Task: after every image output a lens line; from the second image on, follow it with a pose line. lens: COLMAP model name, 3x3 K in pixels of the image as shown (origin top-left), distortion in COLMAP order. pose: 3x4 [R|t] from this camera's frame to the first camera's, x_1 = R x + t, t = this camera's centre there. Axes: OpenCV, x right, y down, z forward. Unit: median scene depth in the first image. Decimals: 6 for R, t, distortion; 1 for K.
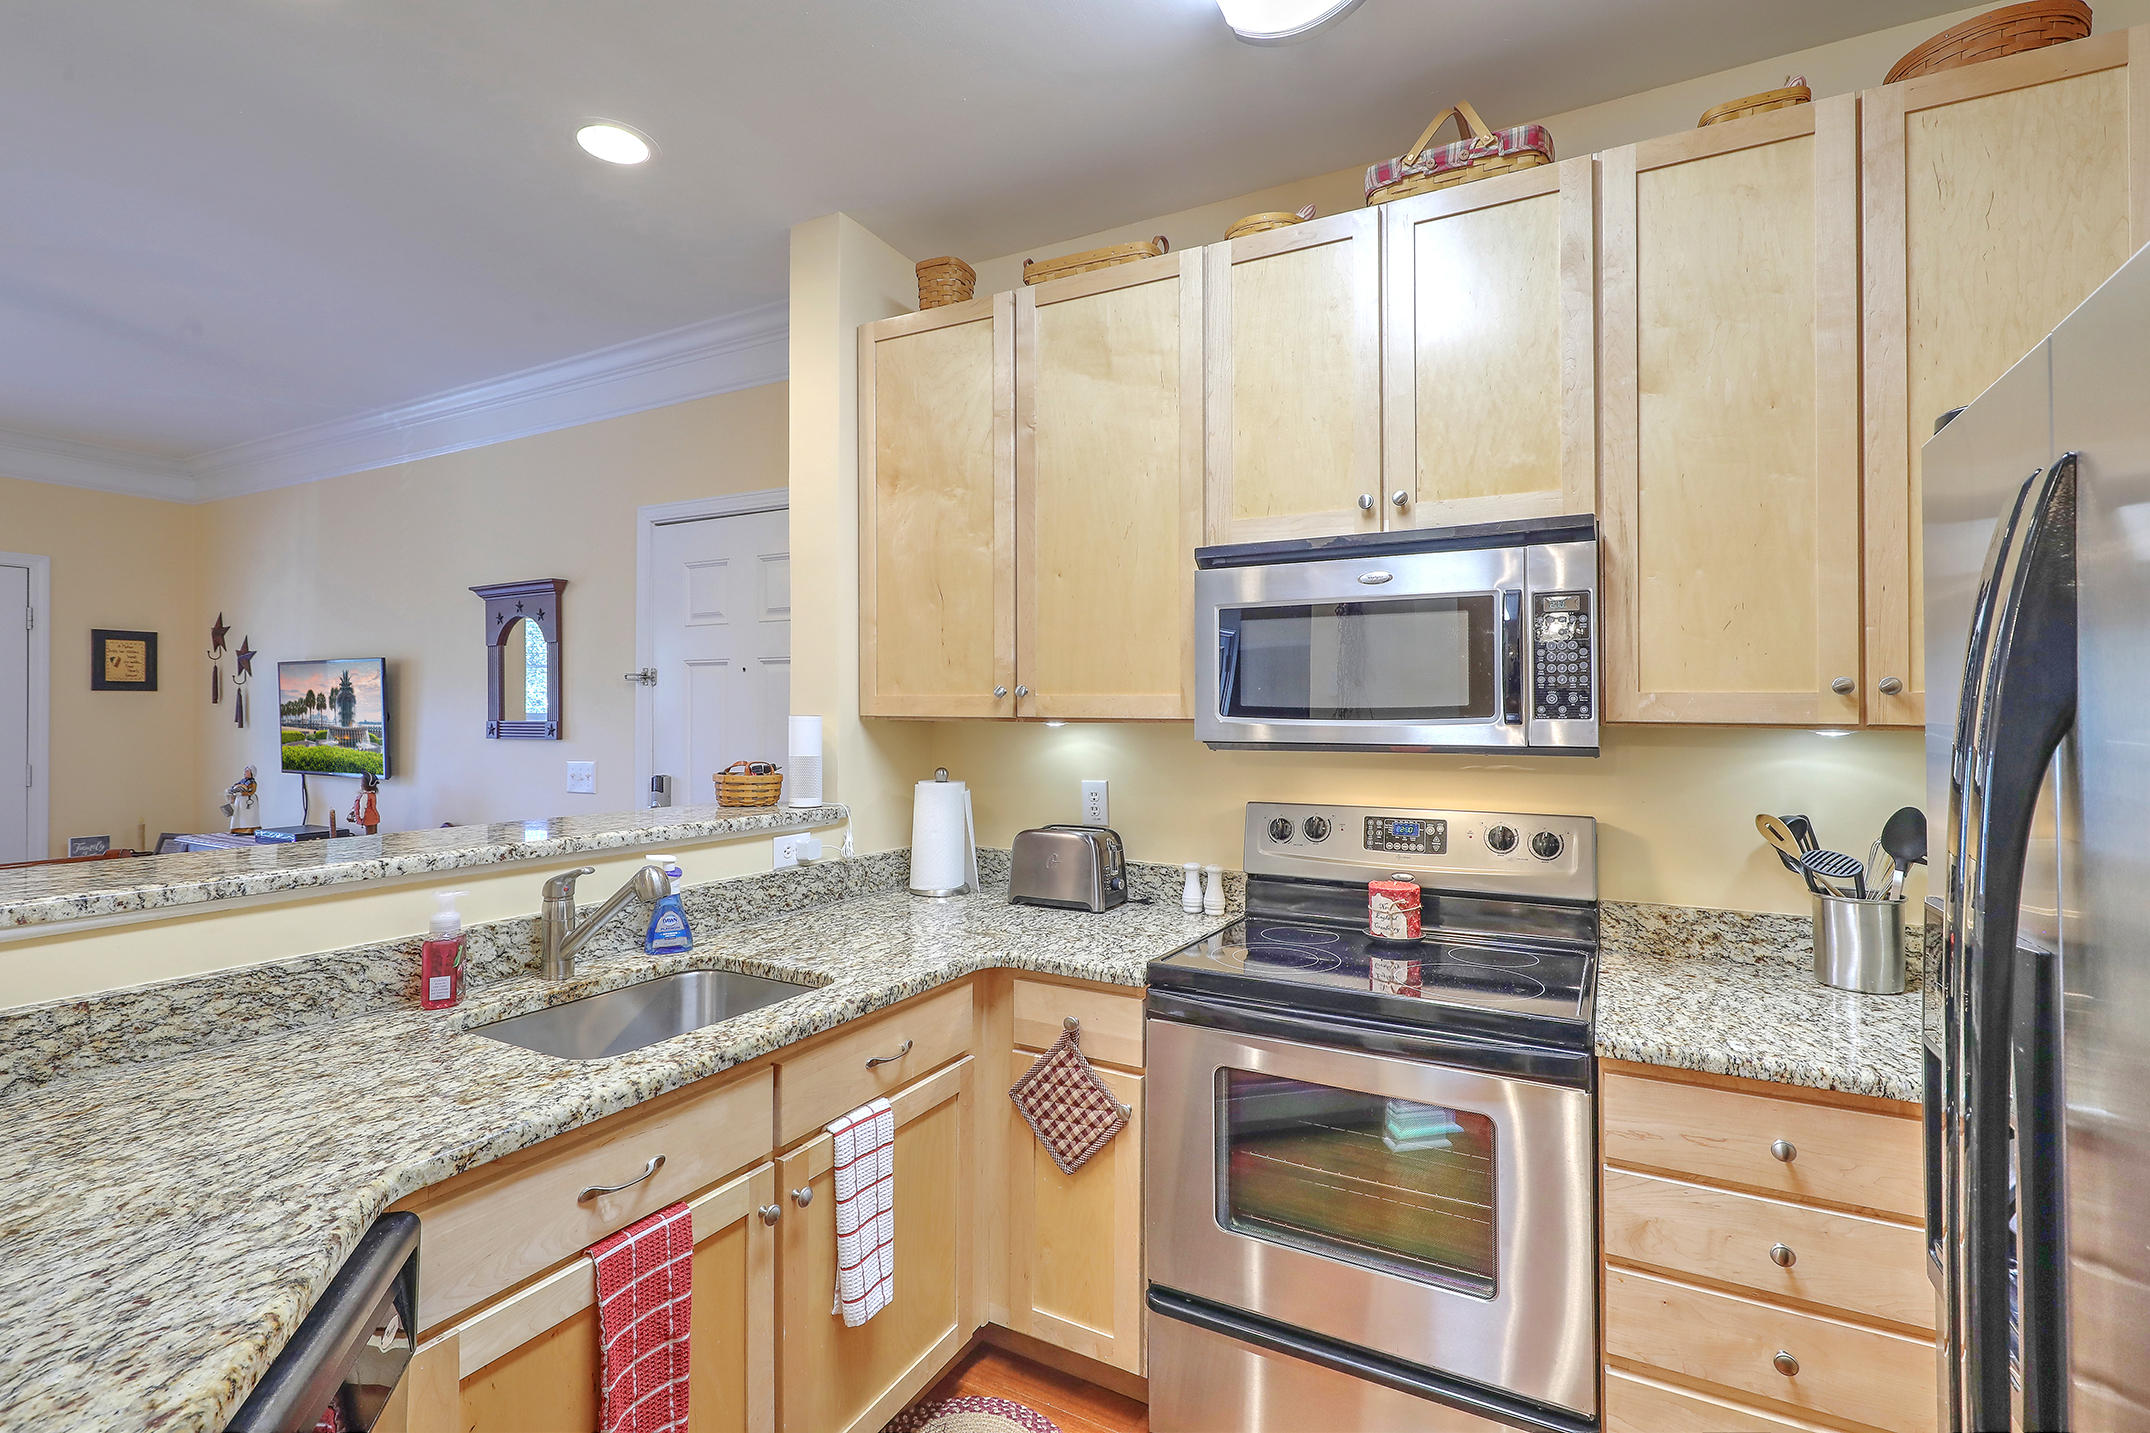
lens RADIAL K [[972.4, 0, 1092.5], [0, 972.4, 705.6], [0, 0, 1]] dist [-0.001460, 0.000924]
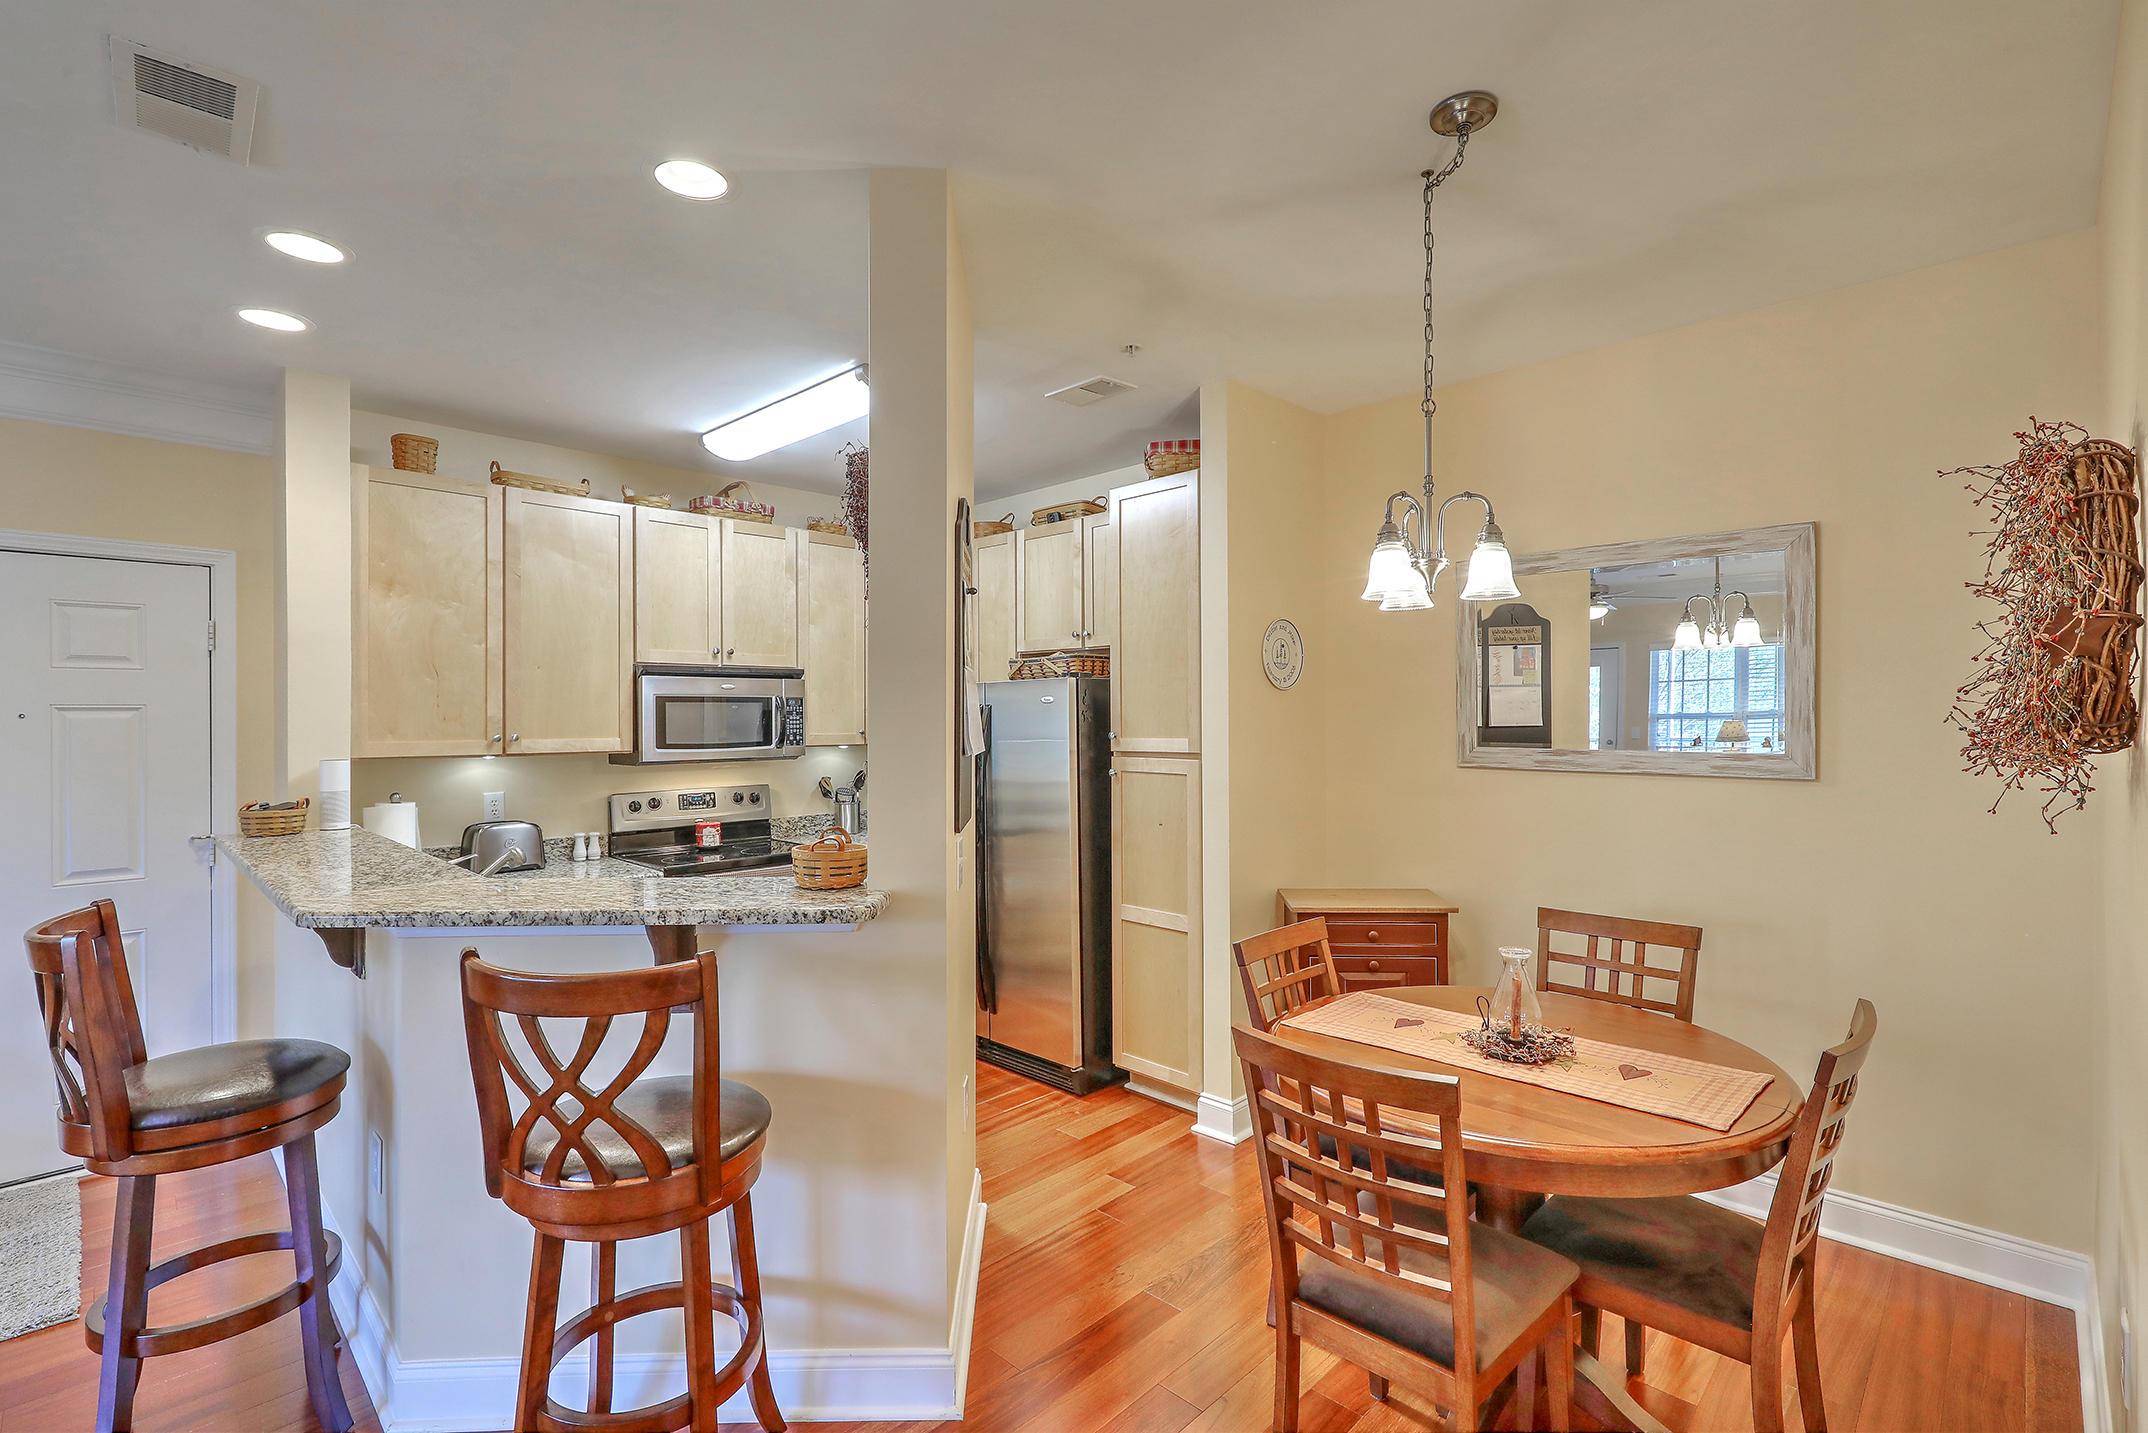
lens RADIAL K [[971.5, 0, 1080.7], [0, 971.5, 716.4], [0, 0, 1]] dist [-0.001460, 0.000924]
pose [[0.276057, -0.007906, 0.961109, -1.251448], [-0.005148, 0.999940, 0.009704, -0.065045], [-0.961127, -0.007627, 0.276000, -0.324141]]
